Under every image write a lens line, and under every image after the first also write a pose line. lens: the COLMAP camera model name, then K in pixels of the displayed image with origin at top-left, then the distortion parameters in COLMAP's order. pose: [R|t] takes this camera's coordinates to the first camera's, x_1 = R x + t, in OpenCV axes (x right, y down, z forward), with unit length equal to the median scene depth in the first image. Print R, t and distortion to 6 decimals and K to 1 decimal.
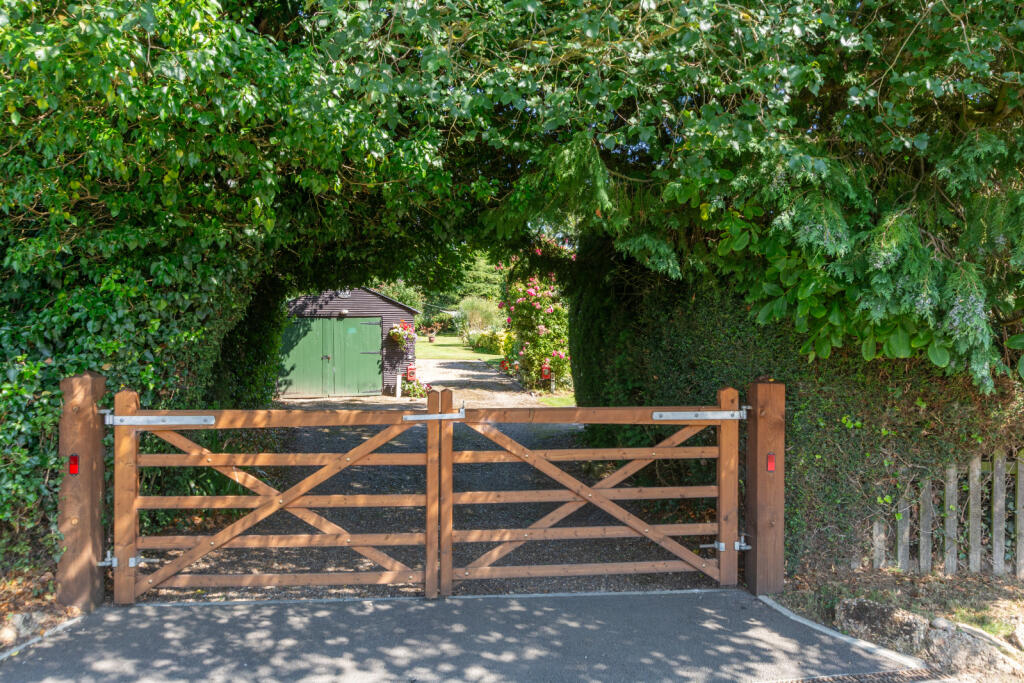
lens RADIAL K [[741.5, 0, 510.8], [0, 741.5, 330.7], [0, 0, 1]] dist [0.000231, -0.007349]
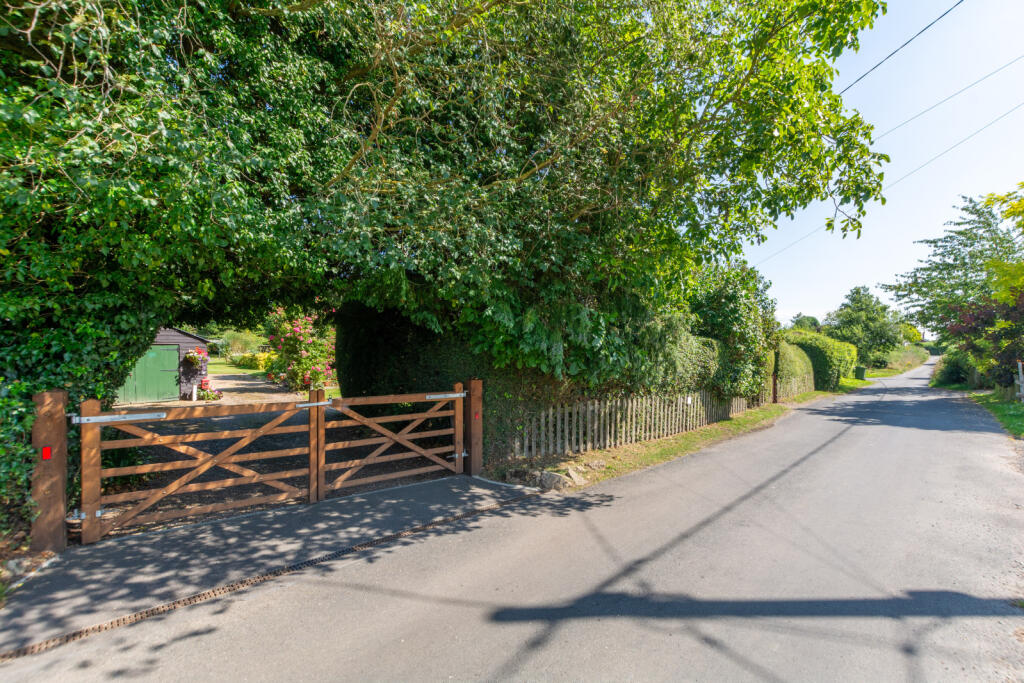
lens RADIAL K [[440.8, 0, 518.9], [0, 440.8, 351.5], [0, 0, 1]] dist [0.003681, -0.001059]
pose [[0.852473, -0.001192, 0.522771, -0.234536], [0.002289, 0.999996, -0.001452, -0.012221], [-0.522767, 0.002434, 0.852472, -0.197045]]
